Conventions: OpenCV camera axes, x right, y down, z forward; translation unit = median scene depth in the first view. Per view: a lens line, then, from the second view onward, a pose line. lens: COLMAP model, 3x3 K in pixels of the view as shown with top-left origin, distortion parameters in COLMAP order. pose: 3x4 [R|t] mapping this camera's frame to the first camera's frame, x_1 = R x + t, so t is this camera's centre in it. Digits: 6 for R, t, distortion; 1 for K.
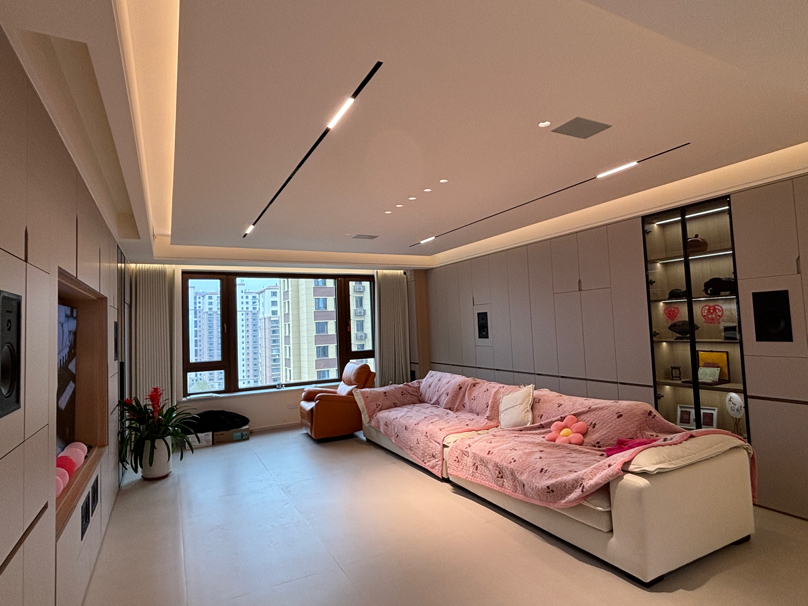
lens RADIAL K [[456.8, 0, 404.0], [0, 456.8, 303.0], [0, 0, 1]] dist [0.002325, -0.000802]
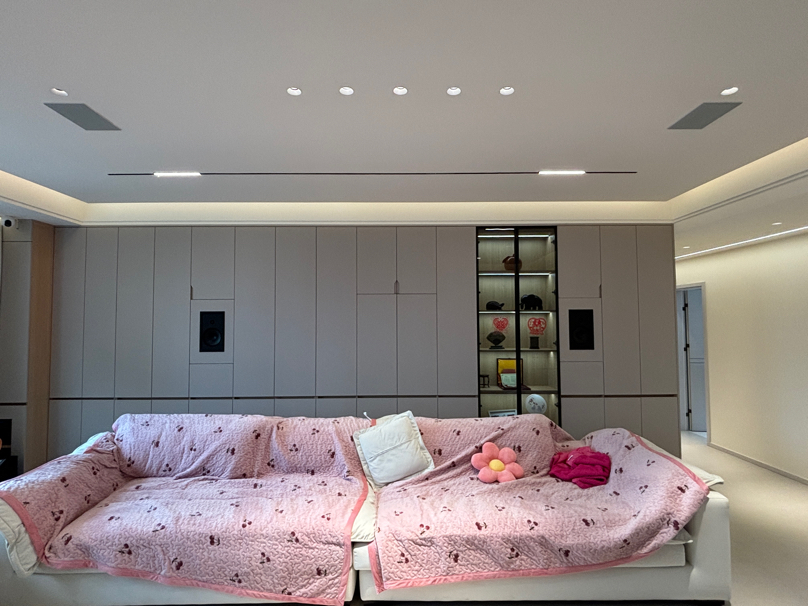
lens RADIAL K [[422.0, 0, 403.9], [0, 422.0, 314.7], [0, 0, 1]] dist [-0.006459, -0.000601]
pose [[0.451277, 0.062142, 0.890218, -0.366656], [-0.055264, 0.997604, -0.041624, 0.051910], [-0.890671, -0.030413, 0.453630, 0.735448]]
